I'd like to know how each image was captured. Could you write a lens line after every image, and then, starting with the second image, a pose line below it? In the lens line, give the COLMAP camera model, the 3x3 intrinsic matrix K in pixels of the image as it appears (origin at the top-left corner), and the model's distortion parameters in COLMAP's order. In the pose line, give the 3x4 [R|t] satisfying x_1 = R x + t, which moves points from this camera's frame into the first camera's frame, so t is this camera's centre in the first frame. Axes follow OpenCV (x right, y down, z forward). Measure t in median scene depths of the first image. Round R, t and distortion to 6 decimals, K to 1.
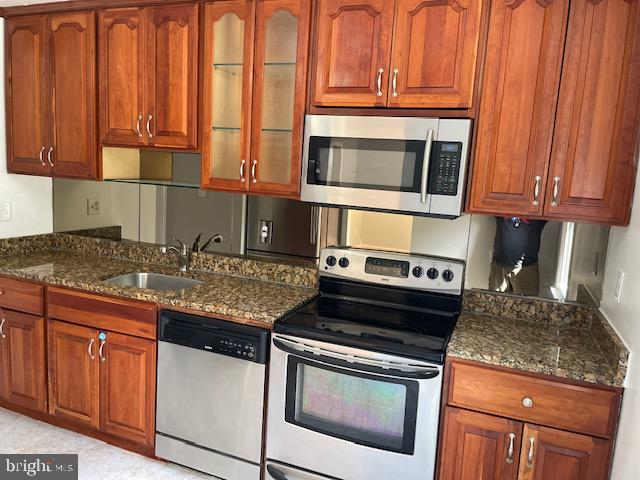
lens RADIAL K [[482.3, 0, 316.5], [0, 482.3, 236.6], [0, 0, 1]] dist [0.071939, -0.086819]
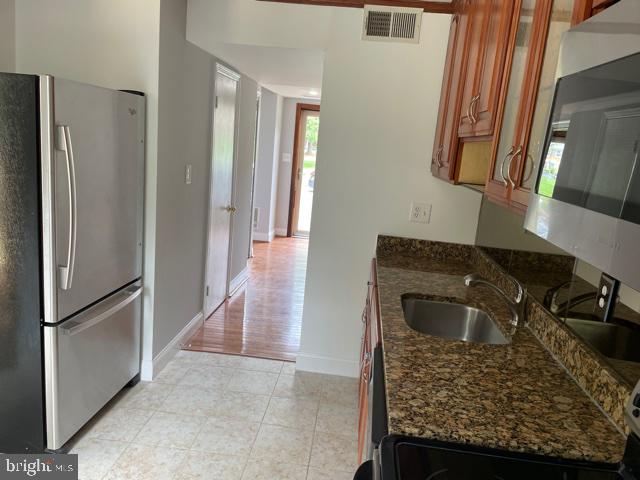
lens RADIAL K [[482.3, 0, 324.2], [0, 482.3, 238.9], [0, 0, 1]] dist [0.071939, -0.086819]
pose [[0.291697, 0.154427, -0.943962, 0.328354], [-0.214446, 0.972317, 0.092799, -0.061594], [0.932162, 0.175360, 0.316739, 0.649644]]
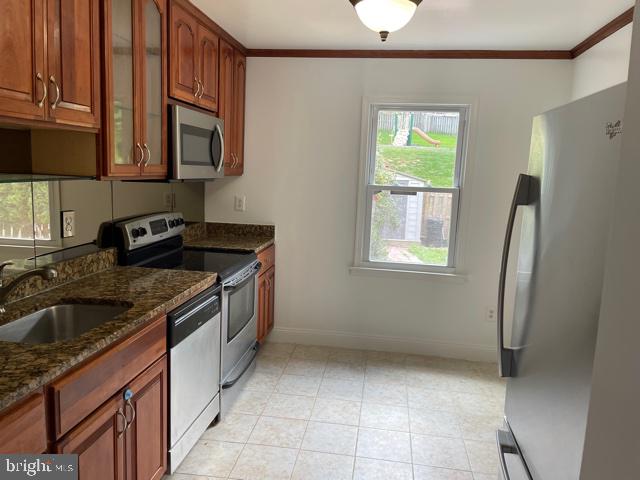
lens RADIAL K [[482.3, 0, 321.1], [0, 482.3, 235.6], [0, 0, 1]] dist [0.071939, -0.086819]
pose [[-0.224759, -0.204405, 0.952734, -1.195143], [0.085382, 0.969858, 0.228222, -0.172015], [-0.970666, 0.132641, -0.200532, 0.875868]]
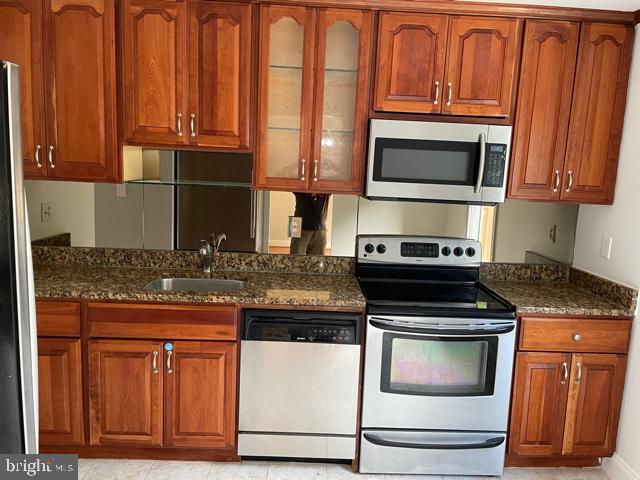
lens RADIAL K [[482.3, 0, 322.2], [0, 482.3, 237.1], [0, 0, 1]] dist [0.071939, -0.086819]
pose [[0.921168, -0.072970, 0.382263, -0.533538], [0.064290, 0.997301, 0.035449, -0.024793], [-0.383818, -0.008079, 0.923373, 0.011126]]
